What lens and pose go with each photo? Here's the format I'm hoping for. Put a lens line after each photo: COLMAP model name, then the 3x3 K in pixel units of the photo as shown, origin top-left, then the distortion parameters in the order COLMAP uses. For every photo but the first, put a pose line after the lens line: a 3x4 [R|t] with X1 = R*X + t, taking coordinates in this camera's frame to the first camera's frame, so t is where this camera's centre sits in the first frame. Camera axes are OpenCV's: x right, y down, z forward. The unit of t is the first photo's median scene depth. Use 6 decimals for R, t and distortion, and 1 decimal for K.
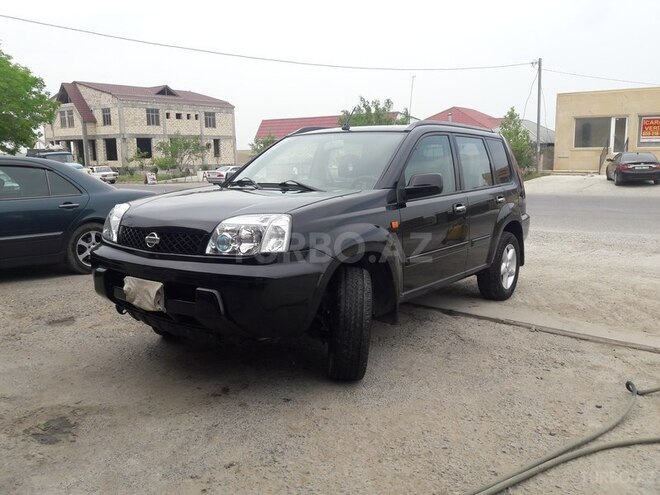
lens RADIAL K [[537.8, 0, 330.0], [0, 537.8, 247.5], [0, 0, 1]] dist [0.002325, -0.000702]
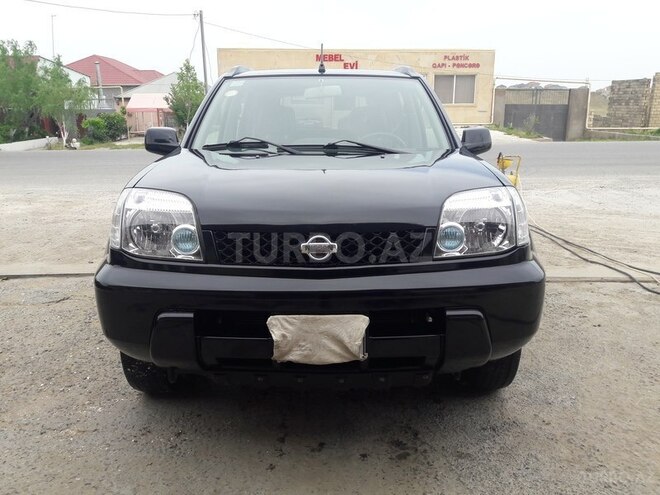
lens RADIAL K [[537.8, 0, 330.0], [0, 537.8, 247.5], [0, 0, 1]] dist [0.002325, -0.000702]
pose [[0.797633, -0.141717, 0.586258, -0.056976], [0.093910, 0.989331, 0.111382, -0.006722], [-0.595787, -0.033786, 0.802431, 0.044208]]
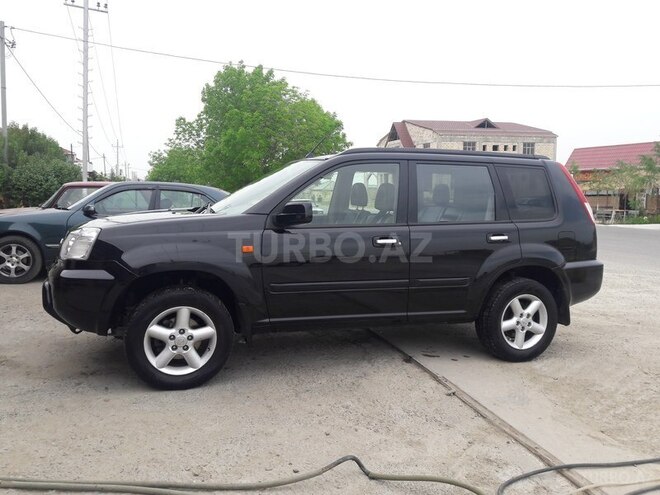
lens RADIAL K [[540.6, 0, 330.0], [0, 540.6, 247.5], [0, 0, 1]] dist [0.117035, -0.209723]
pose [[0.824815, 0.069242, -0.561147, 0.081500], [-0.102917, 0.994279, -0.028587, -0.003243], [0.555957, 0.081331, 0.827222, 0.022115]]
